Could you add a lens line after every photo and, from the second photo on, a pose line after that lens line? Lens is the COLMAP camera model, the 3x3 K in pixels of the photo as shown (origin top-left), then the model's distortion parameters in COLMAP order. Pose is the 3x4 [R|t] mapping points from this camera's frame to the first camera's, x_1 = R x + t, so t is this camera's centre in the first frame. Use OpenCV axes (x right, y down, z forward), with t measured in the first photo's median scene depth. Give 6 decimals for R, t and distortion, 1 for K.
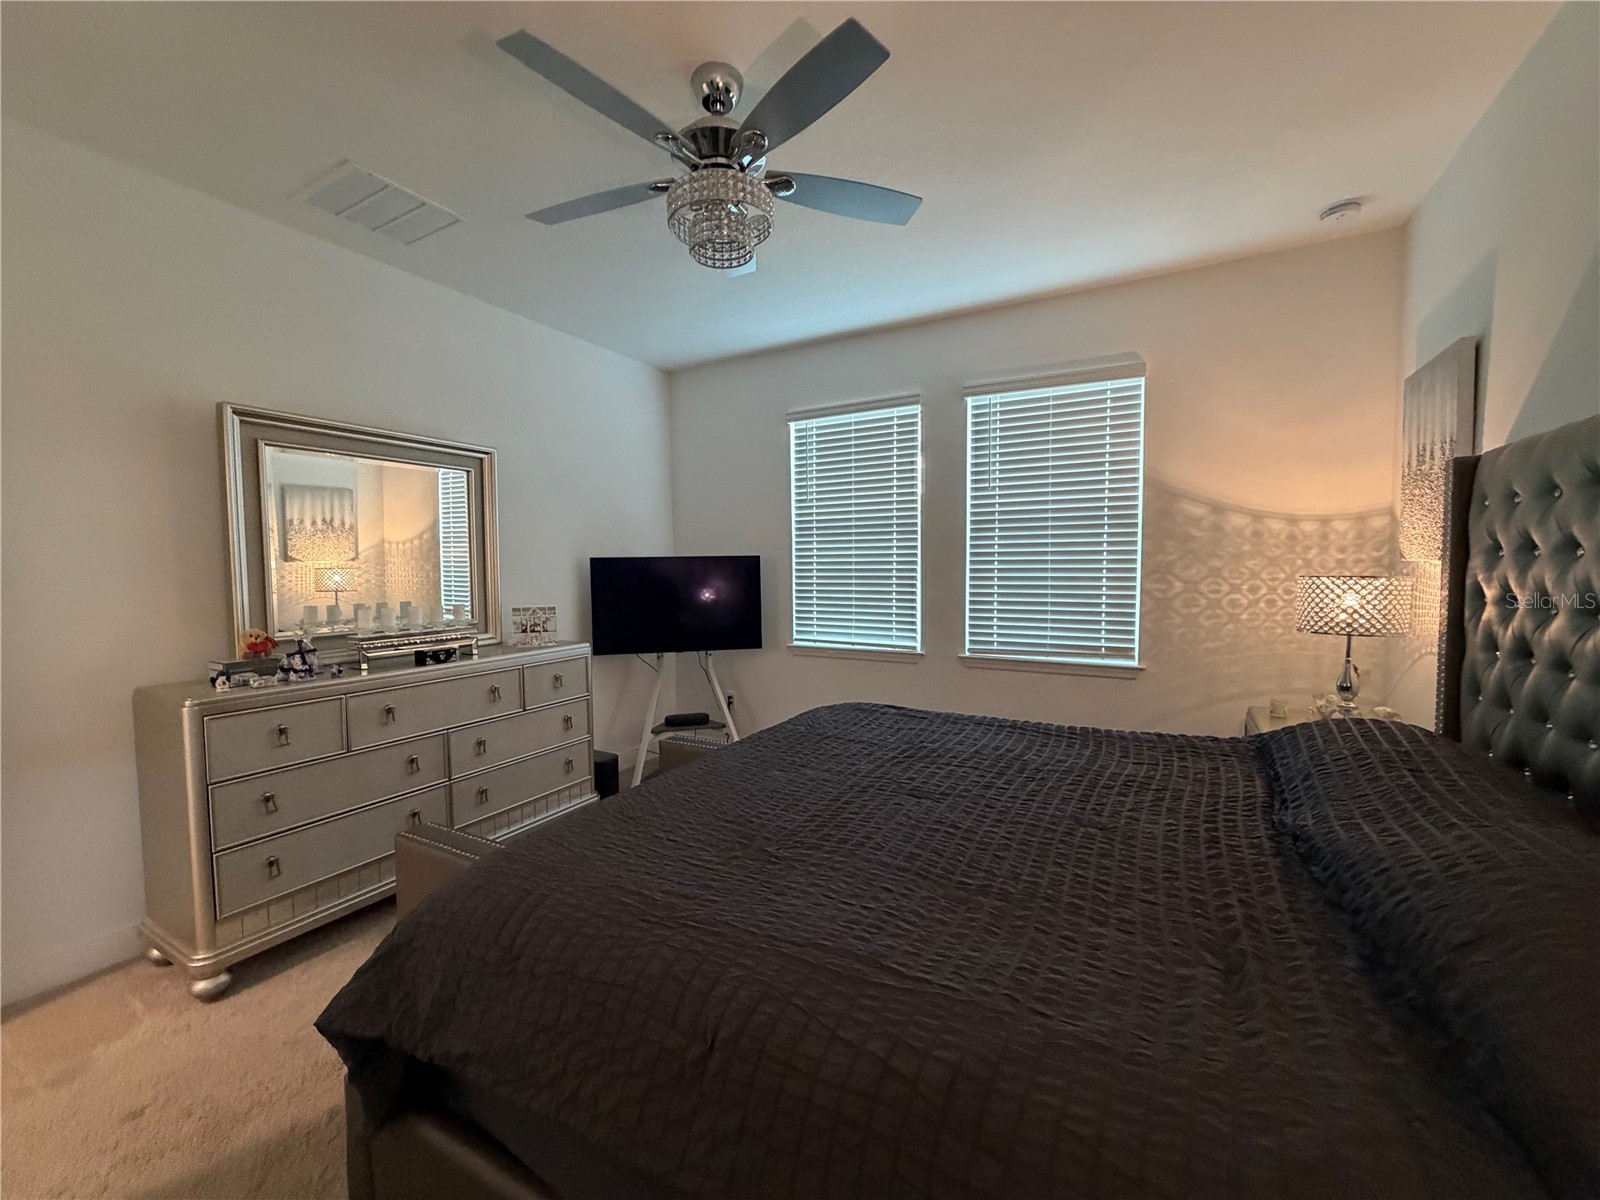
lens RADIAL K [[639.7, 0, 783.7], [0, 639.7, 603.6], [0, 0, 1]] dist [-0.001407, 0.000377]
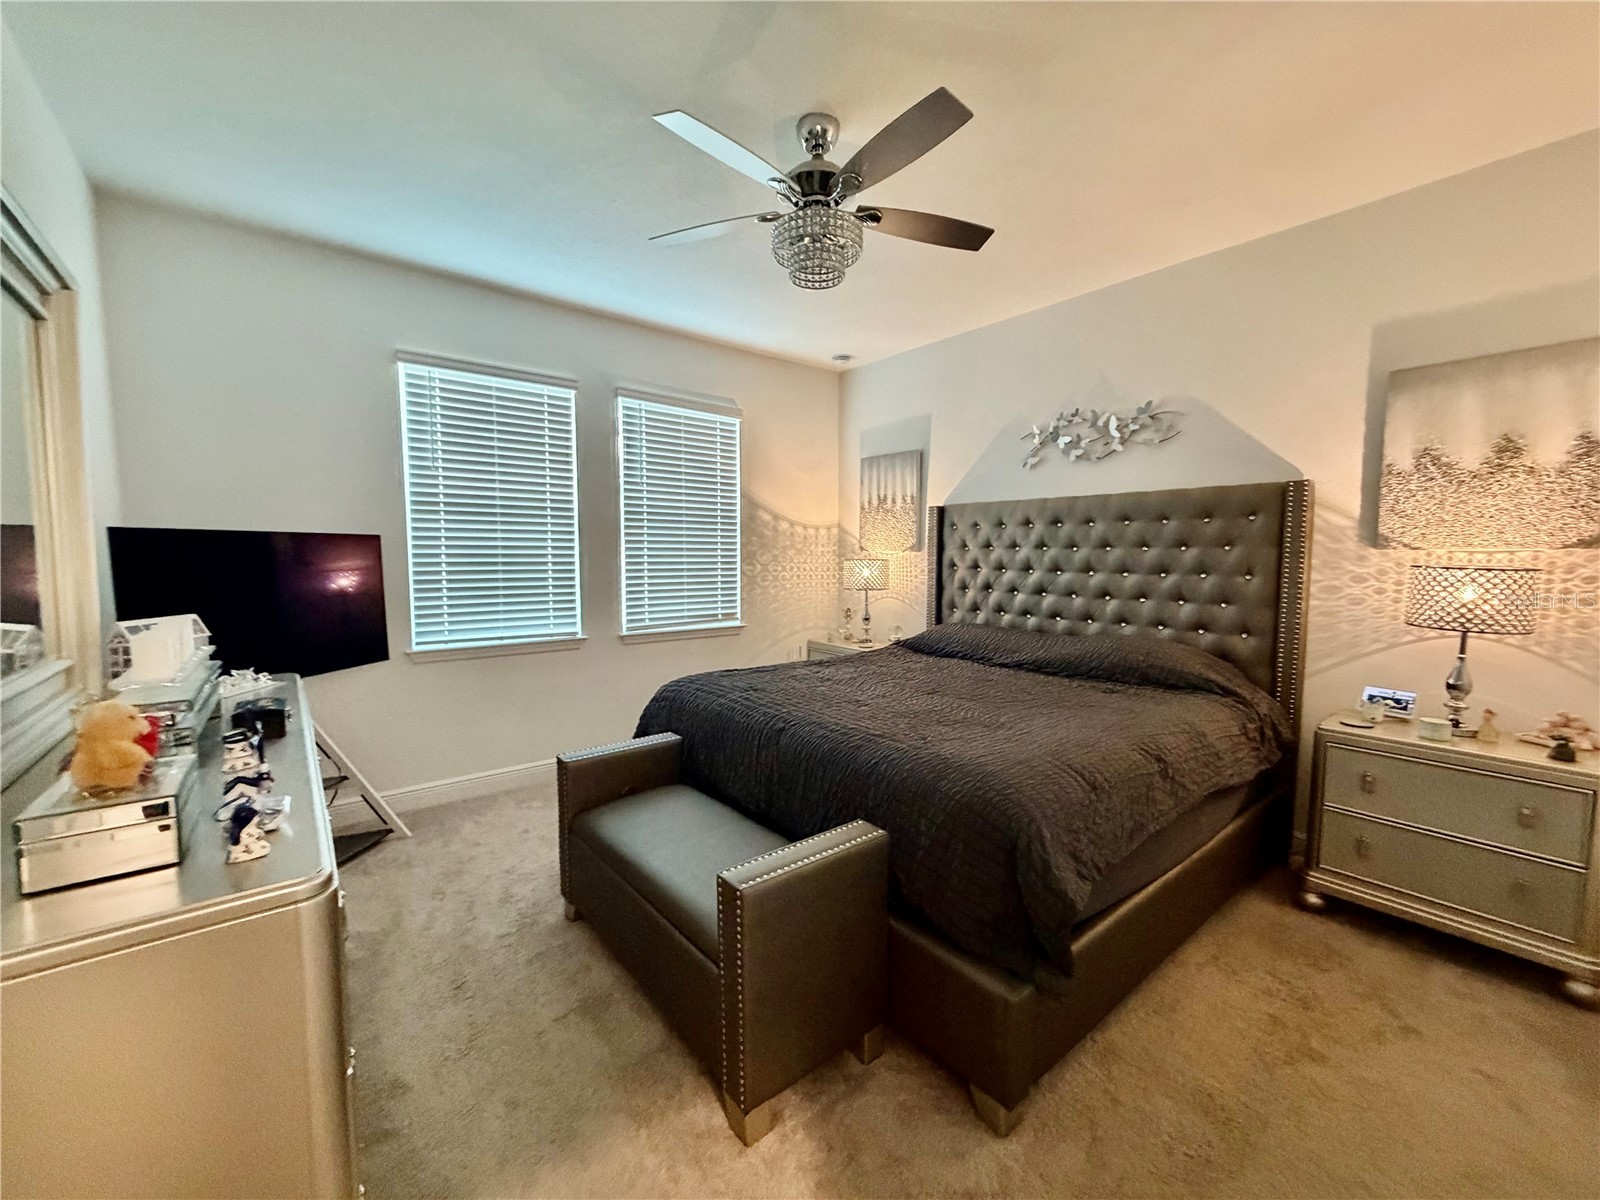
lens RADIAL K [[639.7, 0, 799.8], [0, 639.7, 602.0], [0, 0, 1]] dist [-0.001407, 0.000377]
pose [[0.365400, -0.060930, 0.928854, -0.695875], [0.047086, 0.997788, 0.046929, -0.012193], [-0.929659, 0.026588, 0.367461, 0.356086]]
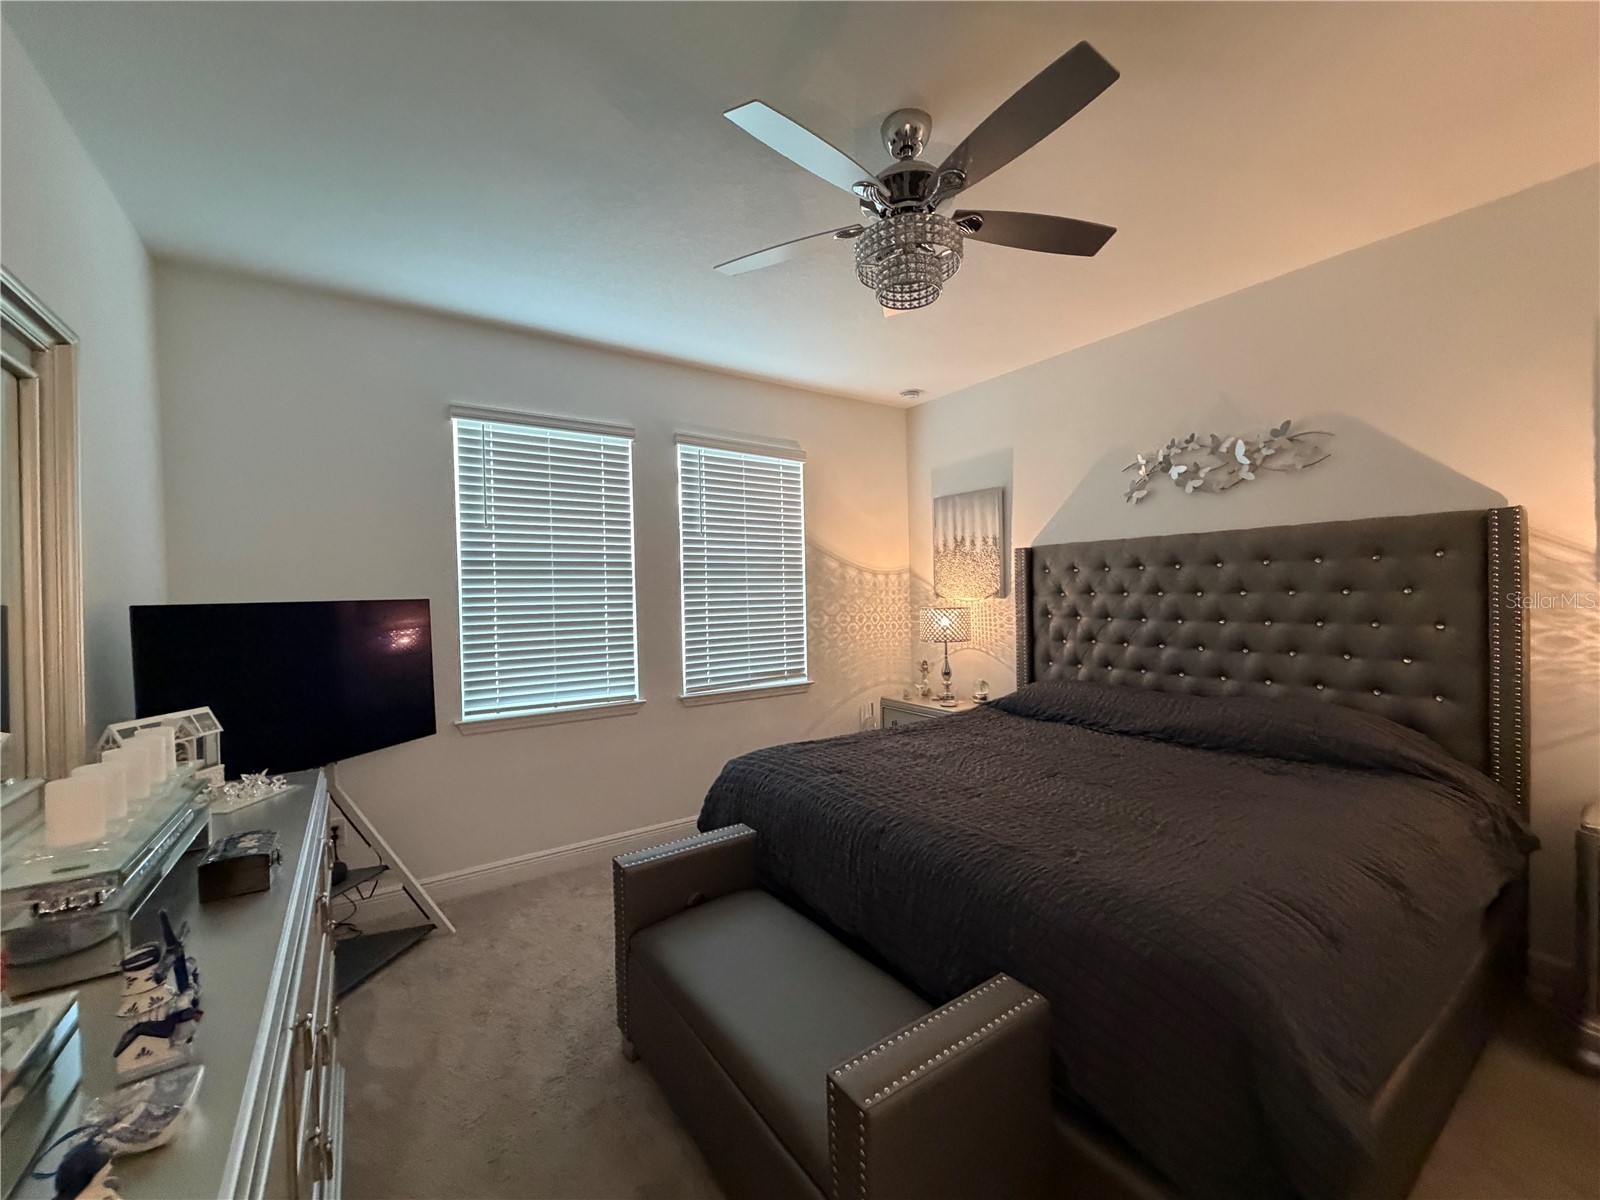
lens RADIAL K [[639.7, 0, 800.4], [0, 639.7, 599.3], [0, 0, 1]] dist [-0.001407, 0.000377]
pose [[0.437015, -0.009378, 0.899405, -0.609574], [0.069460, 0.997311, -0.023352, -0.039185], [-0.896768, 0.072678, 0.436491, 0.431814]]
